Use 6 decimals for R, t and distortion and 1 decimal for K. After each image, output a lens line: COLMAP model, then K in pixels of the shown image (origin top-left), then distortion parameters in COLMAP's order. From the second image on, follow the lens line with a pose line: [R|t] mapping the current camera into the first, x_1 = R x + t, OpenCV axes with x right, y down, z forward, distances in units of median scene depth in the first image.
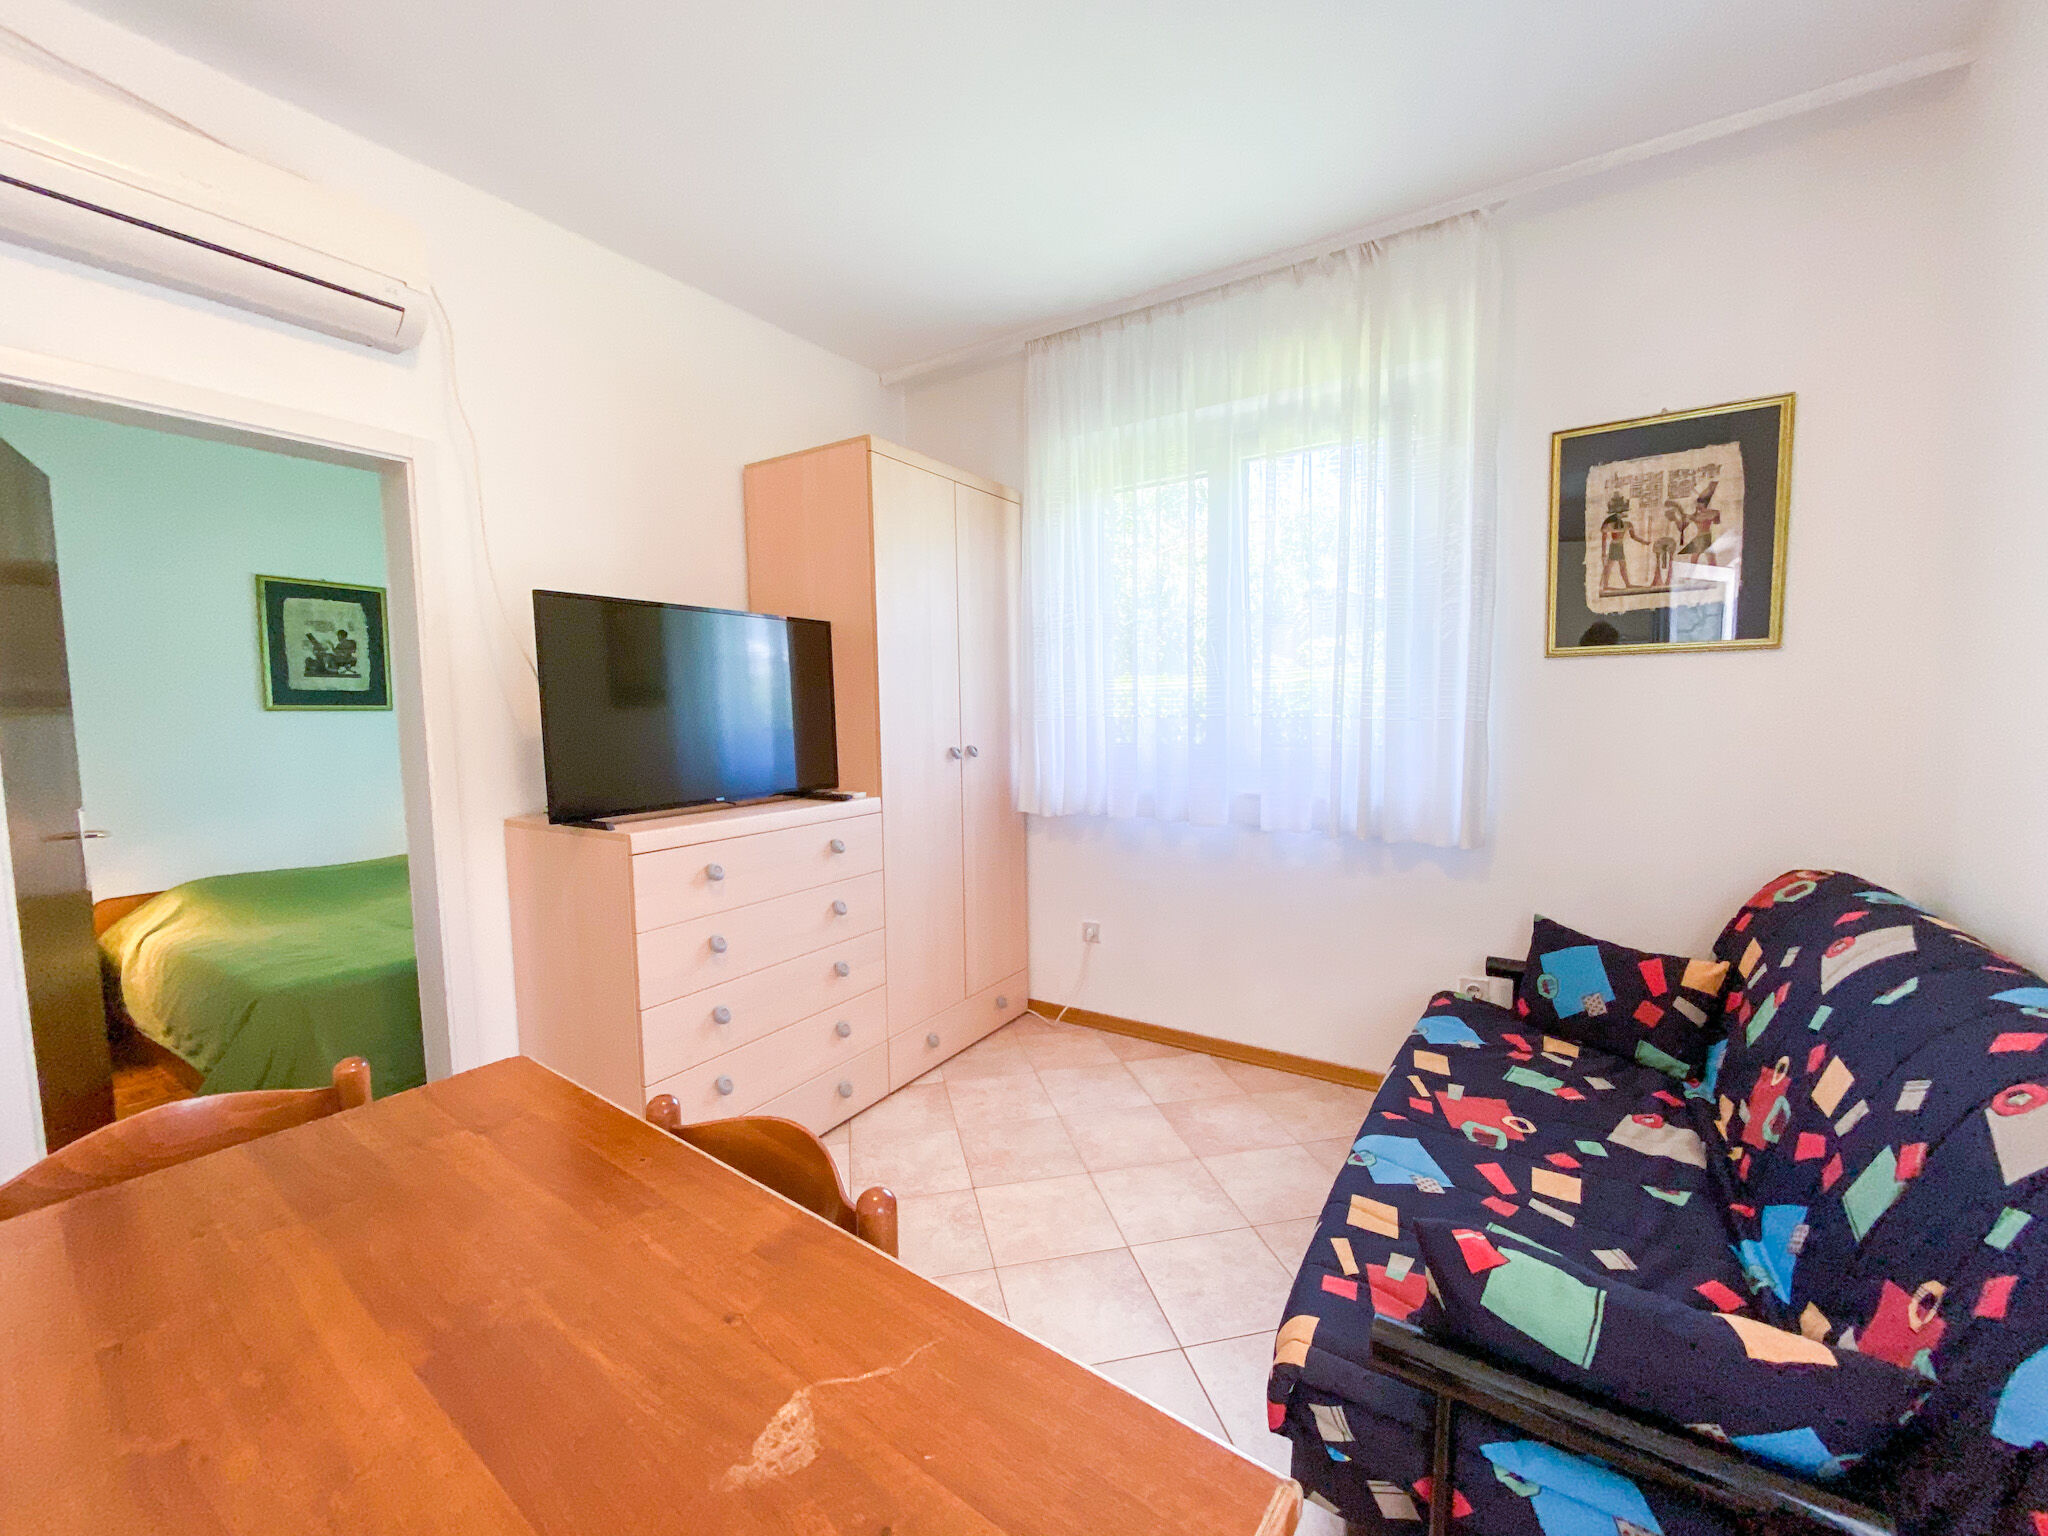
lens RADIAL K [[816.7, 0, 1012.5], [0, 816.7, 776.5], [0, 0, 1]] dist [0.006135, -0.007924]
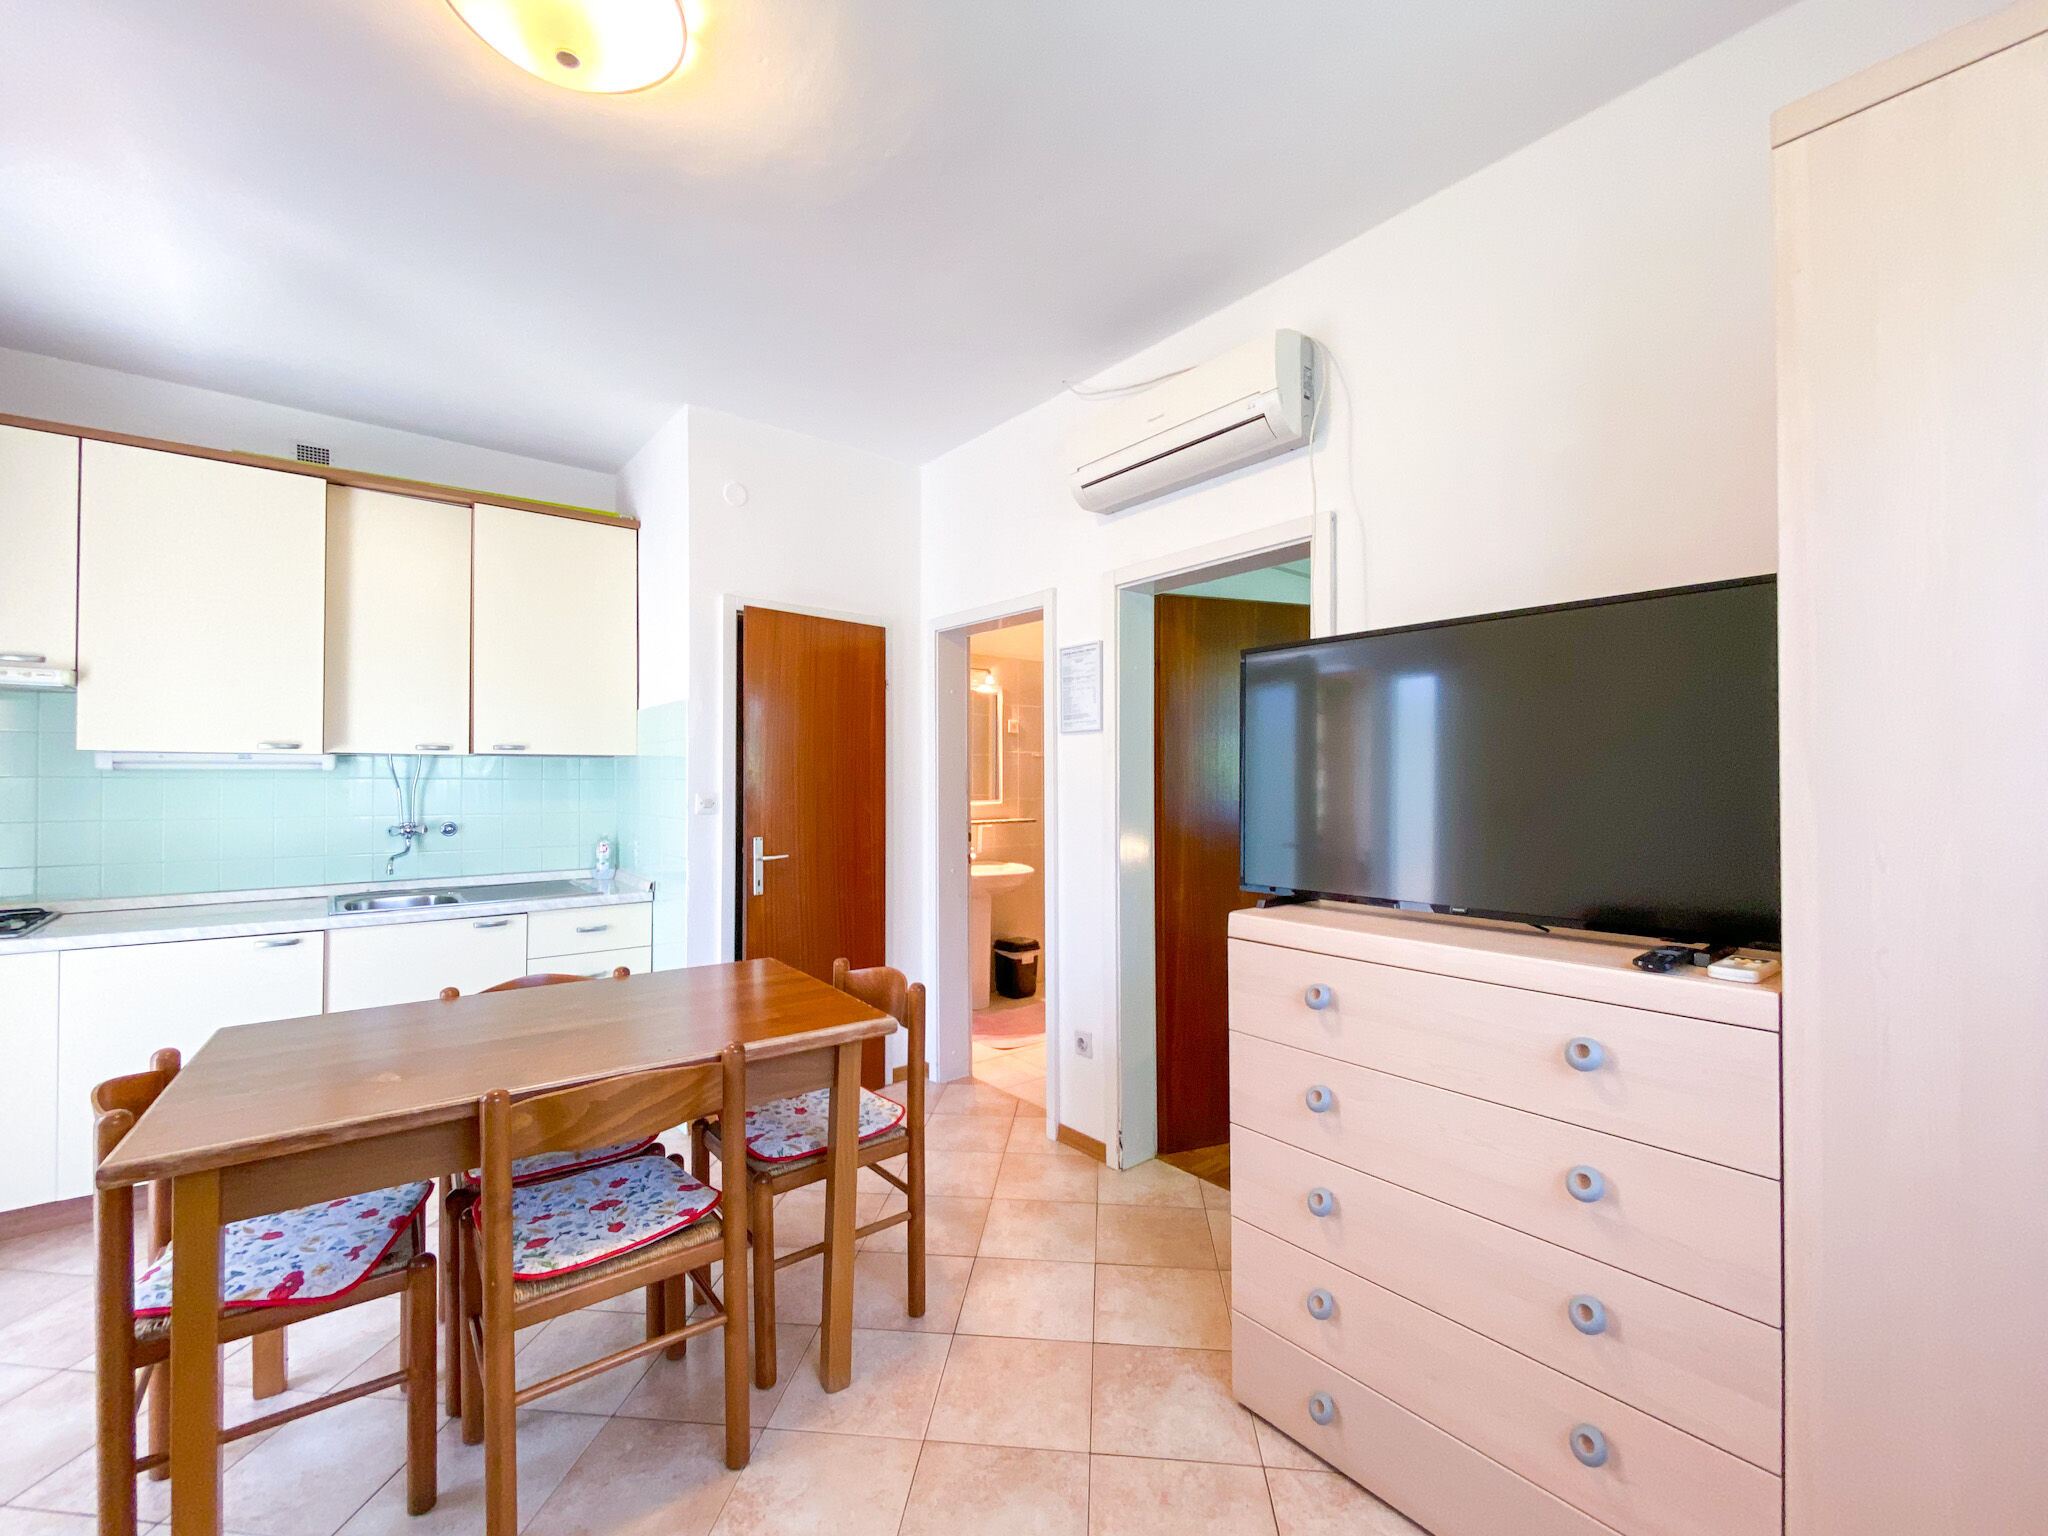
lens RADIAL K [[860.2, 0, 1024.0], [0, 860.2, 768.0], [0, 0, 1]] dist [-0.003625, -0.001888]
pose [[-0.301359, 0.007150, -0.953484, 0.368308], [-0.073089, 0.996857, 0.030576, -0.075378], [0.950706, 0.078903, -0.299889, 0.815445]]
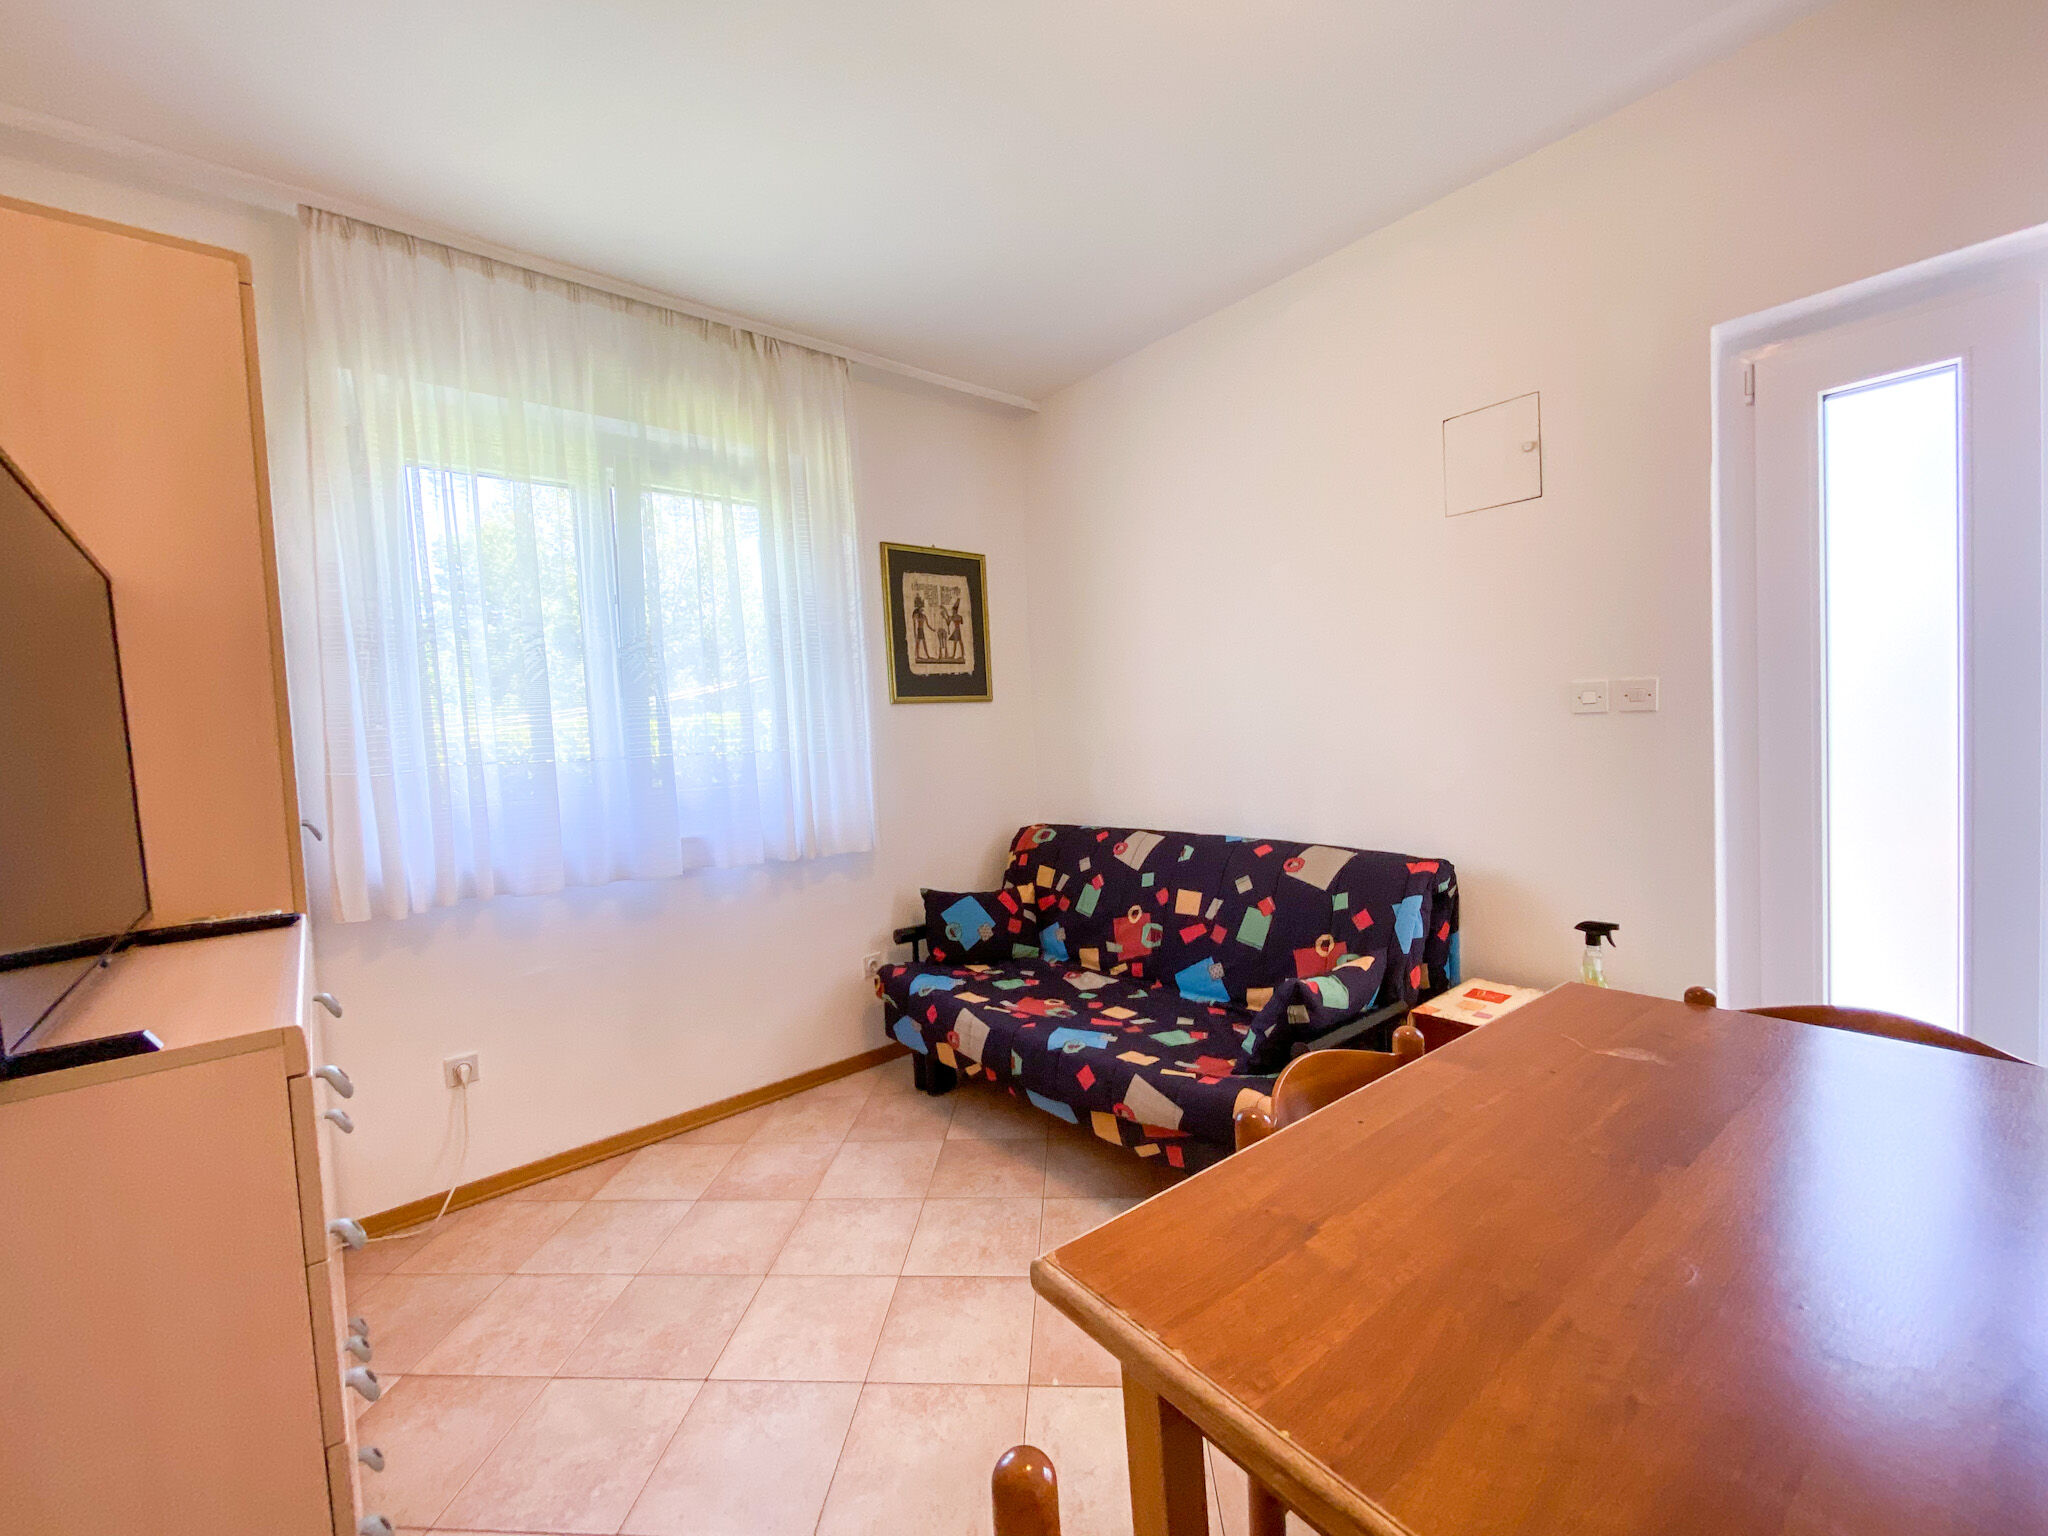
lens RADIAL K [[816.7, 0, 1012.5], [0, 816.7, 776.5], [0, 0, 1]] dist [0.006135, -0.007924]
pose [[0.288674, -0.044181, 0.956408, -0.580708], [0.130567, 0.991419, 0.006389, -0.006163], [-0.948483, 0.123031, 0.291965, 0.405342]]
